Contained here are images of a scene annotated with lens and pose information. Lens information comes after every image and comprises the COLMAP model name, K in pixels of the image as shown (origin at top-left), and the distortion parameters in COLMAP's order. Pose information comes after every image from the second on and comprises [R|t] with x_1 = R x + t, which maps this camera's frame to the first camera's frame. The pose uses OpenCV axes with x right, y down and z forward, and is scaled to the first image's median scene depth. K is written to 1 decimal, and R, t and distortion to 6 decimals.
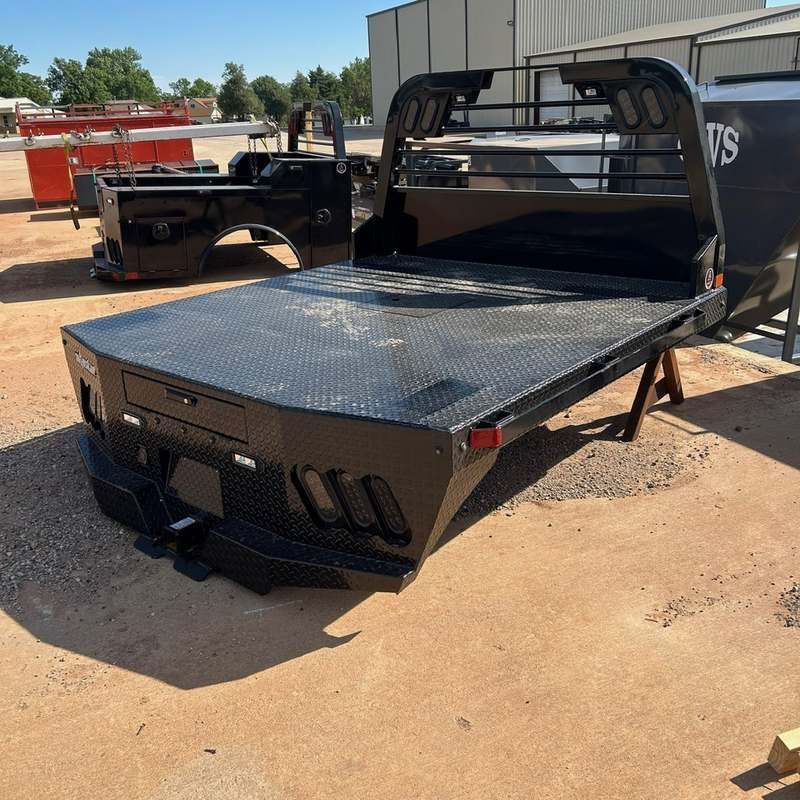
lens RADIAL K [[791.1, 0, 400.0], [0, 791.1, 400.0], [0, 0, 1]] dist [-0.010225, 0.000957]
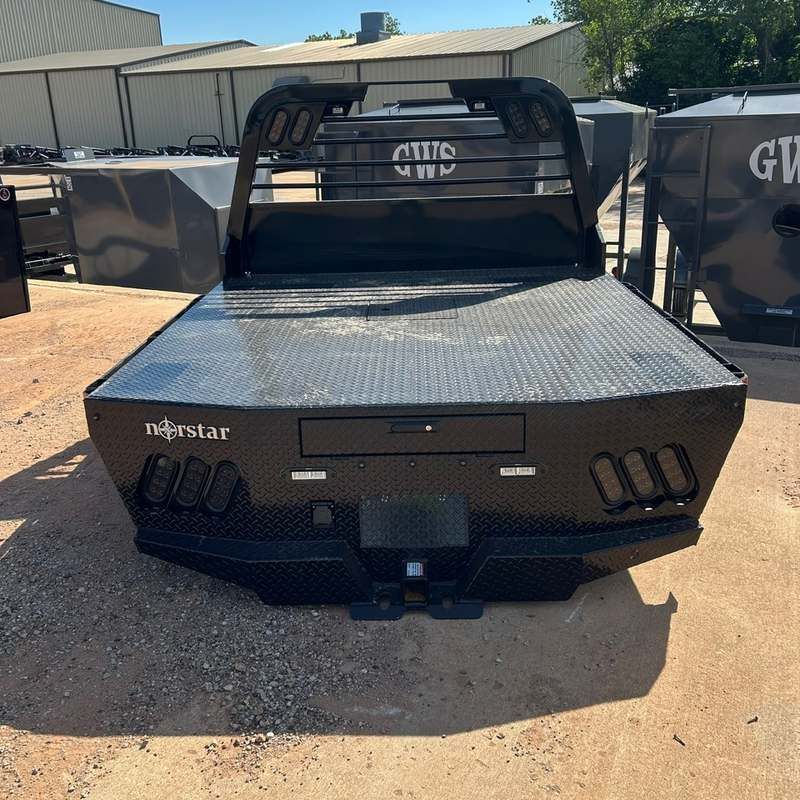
lens RADIAL K [[788.4, 0, 400.0], [0, 788.4, 400.0], [0, 0, 1]] dist [0.017861, -0.030629]
pose [[0.780923, -0.193781, 0.593808, -0.555178], [0.214028, 0.976124, 0.037073, -0.047477], [-0.586814, 0.098140, 0.803752, 0.199227]]
